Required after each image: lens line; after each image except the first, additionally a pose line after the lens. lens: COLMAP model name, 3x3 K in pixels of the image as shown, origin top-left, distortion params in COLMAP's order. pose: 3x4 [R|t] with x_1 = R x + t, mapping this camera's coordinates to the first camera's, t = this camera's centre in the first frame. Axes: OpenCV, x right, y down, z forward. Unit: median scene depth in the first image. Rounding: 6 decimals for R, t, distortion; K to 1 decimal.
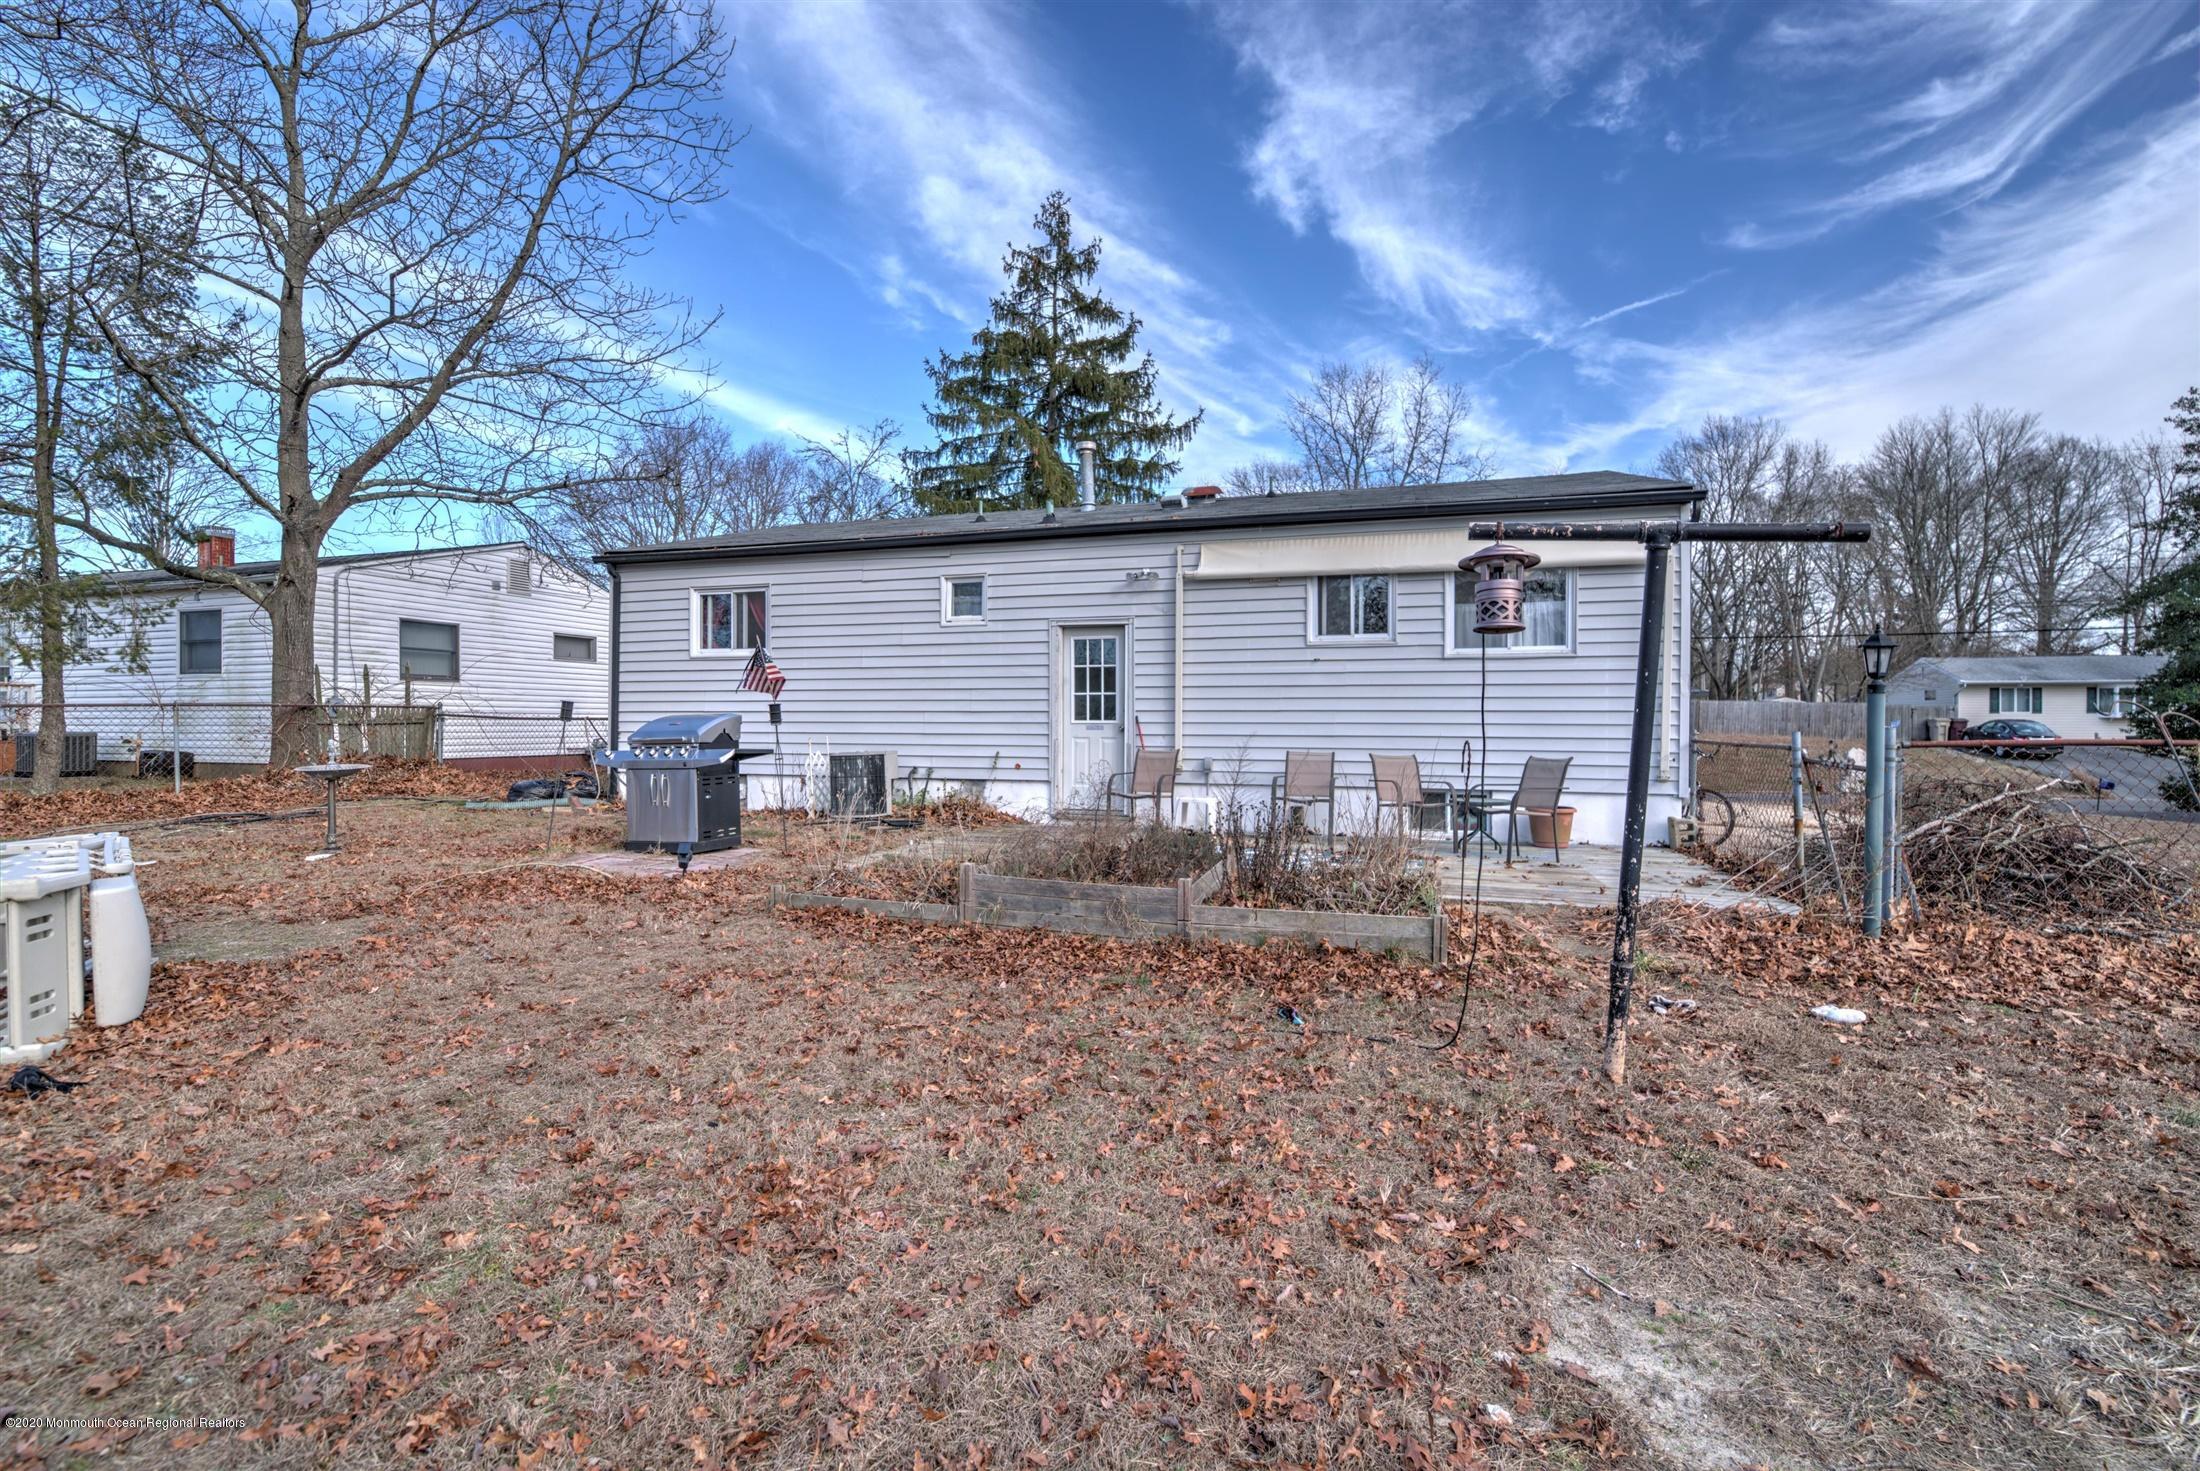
lens RADIAL K [[964.6, 0, 1103.6], [0, 964.6, 758.2], [0, 0, 1]] dist [0.000477, -0.010314]
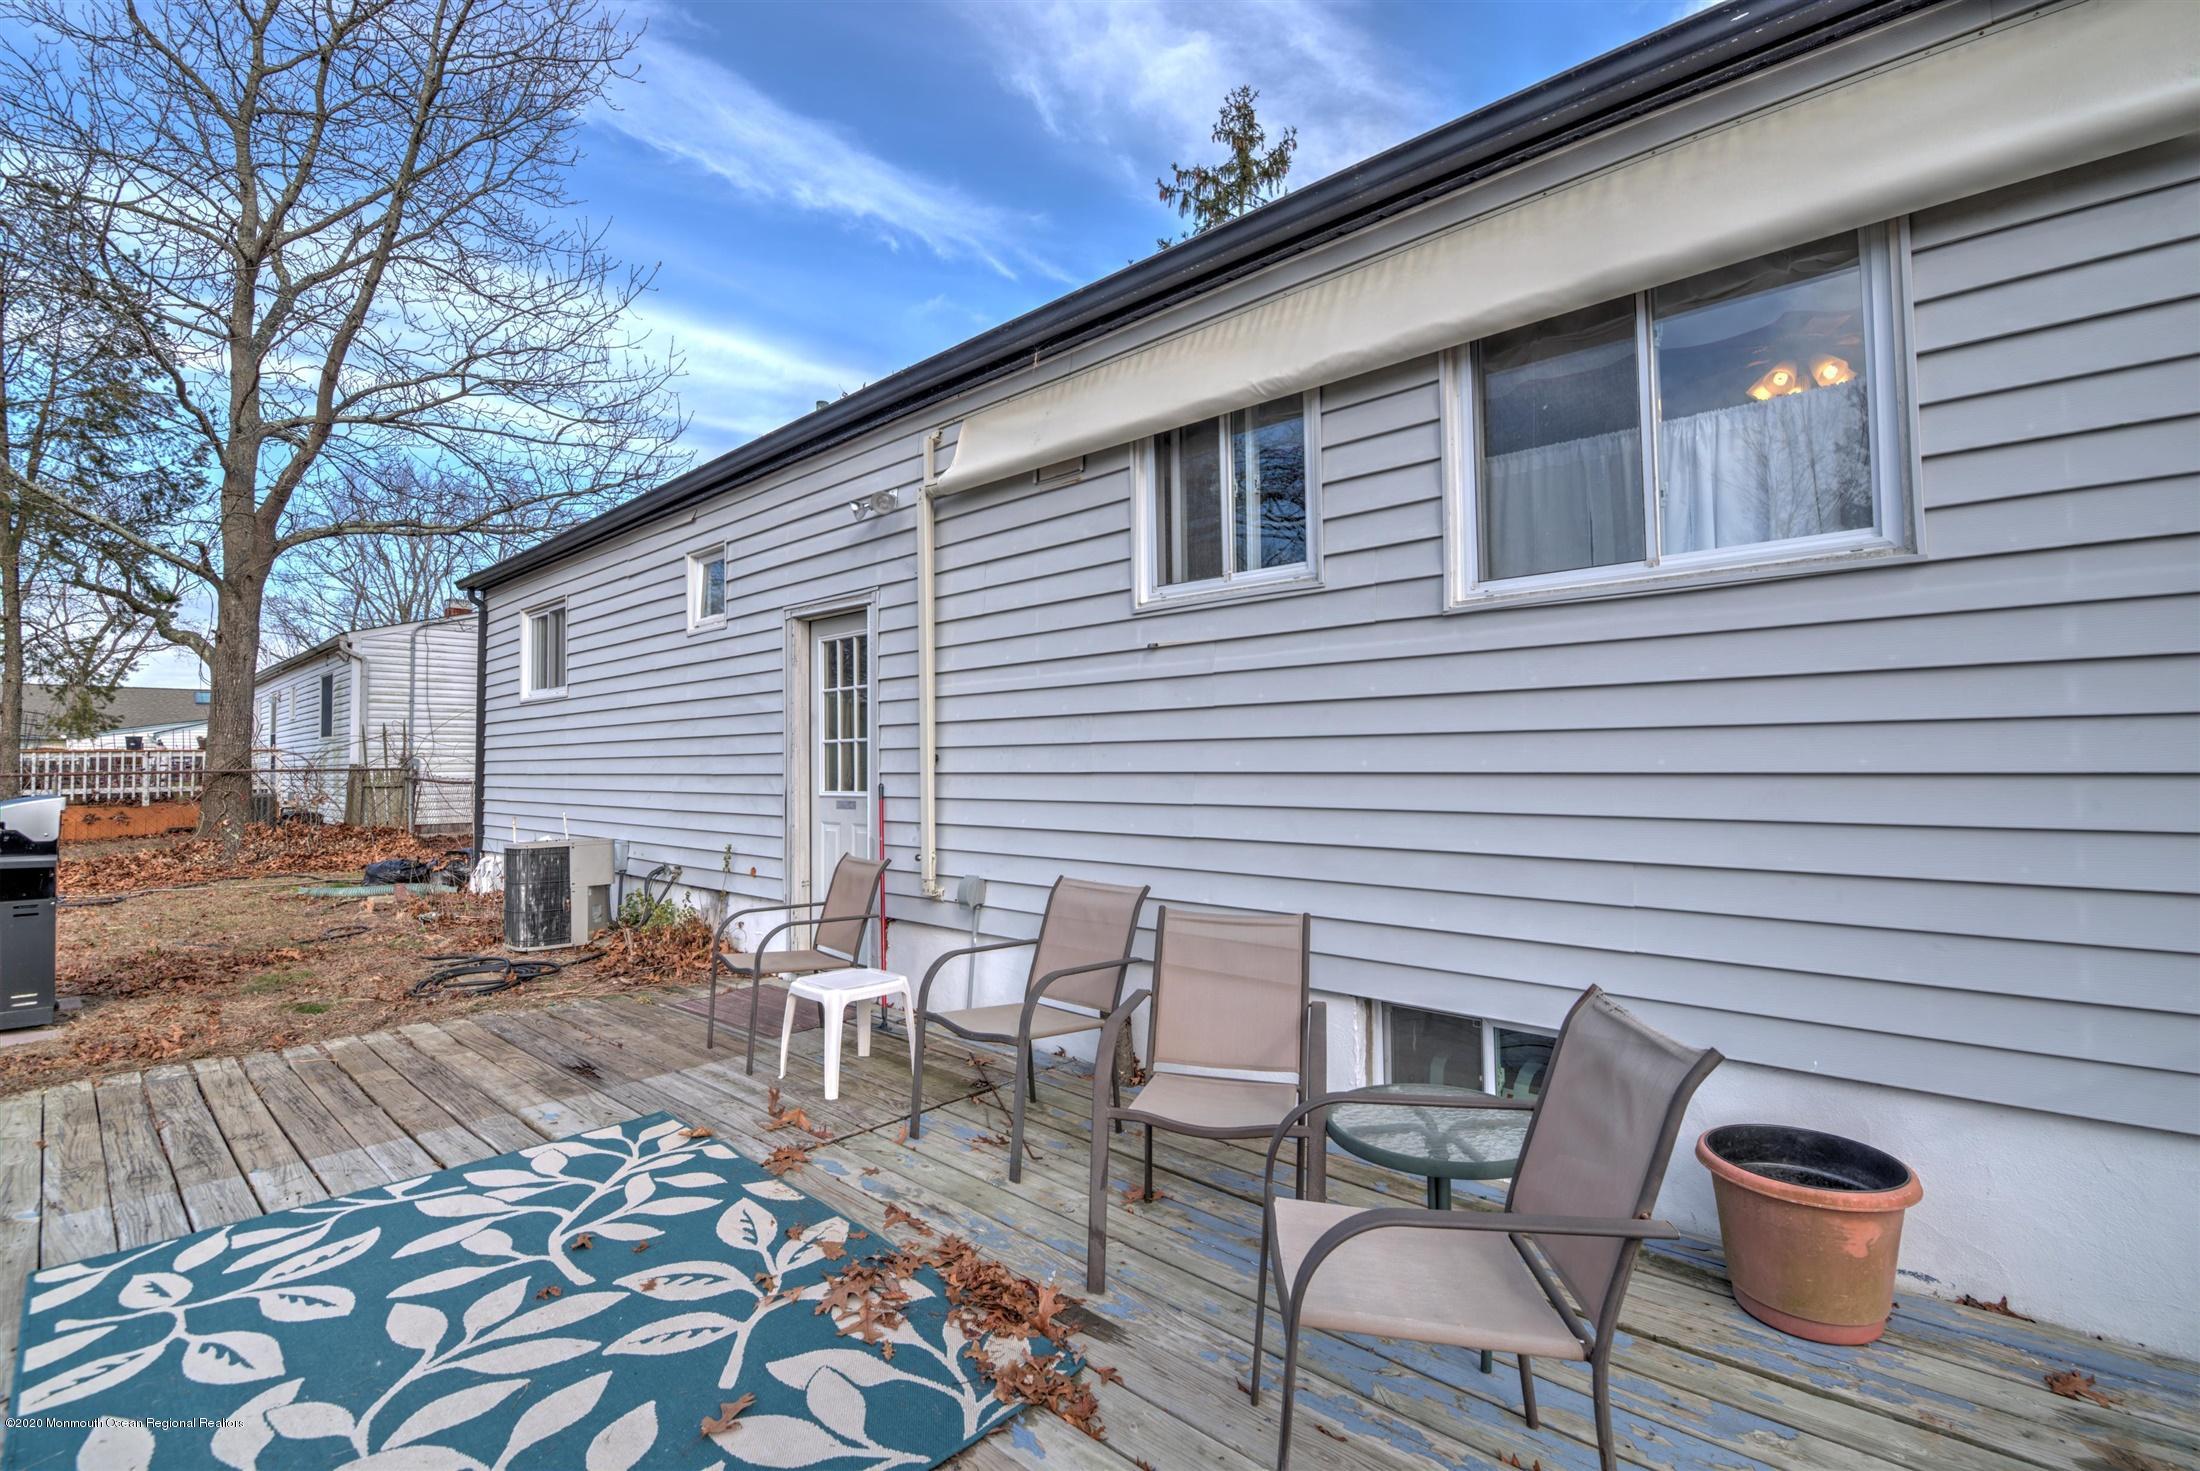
lens RADIAL K [[964.6, 0, 1103.6], [0, 964.6, 758.2], [0, 0, 1]] dist [0.000477, -0.010314]
pose [[0.919717, -0.018877, -0.392128, 0.326182], [0.005677, 0.999378, -0.034795, -0.037525], [0.392541, 0.029775, 0.919252, 0.564808]]
